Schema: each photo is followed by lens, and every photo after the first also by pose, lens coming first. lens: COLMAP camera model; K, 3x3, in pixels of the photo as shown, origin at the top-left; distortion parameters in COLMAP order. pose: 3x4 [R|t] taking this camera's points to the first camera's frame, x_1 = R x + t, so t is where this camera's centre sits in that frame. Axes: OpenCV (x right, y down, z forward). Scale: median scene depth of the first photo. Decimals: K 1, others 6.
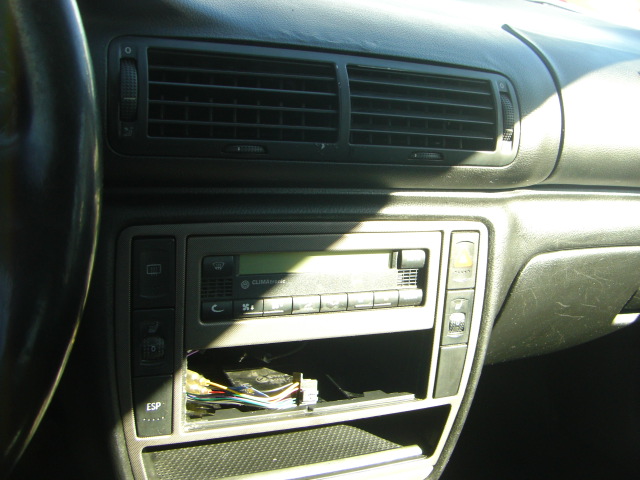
lens RADIAL K [[716.9, 0, 374.5], [0, 716.9, 226.9], [0, 0, 1]] dist [-0.149316, 0.034387]
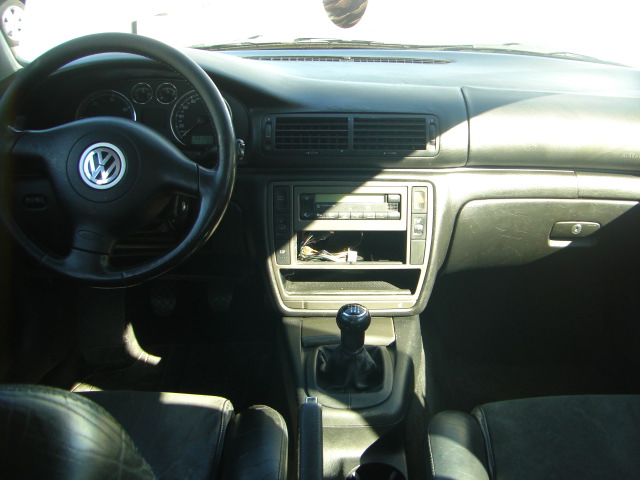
lens RADIAL K [[716.9, 0, 374.5], [0, 716.9, 226.9], [0, 0, 1]] dist [-0.149316, 0.034387]
pose [[0.904983, 0.009682, -0.425337, 0.984585], [-0.013251, 0.999897, -0.005435, 0.150602], [0.425241, 0.010555, 0.905019, -1.107745]]
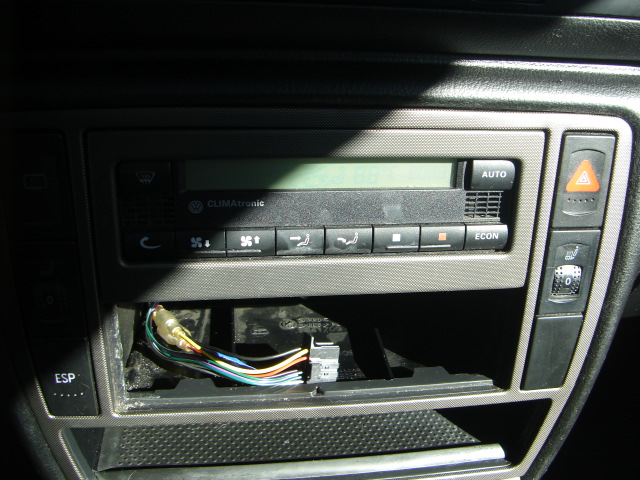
lens RADIAL K [[716.9, 0, 374.5], [0, 716.9, 226.9], [0, 0, 1]] dist [-0.149316, 0.034387]
pose [[0.956704, 0.083451, -0.278842, 0.130632], [-0.029514, 0.980893, 0.192297, -0.023984], [0.289562, -0.175742, 0.940887, 0.414277]]
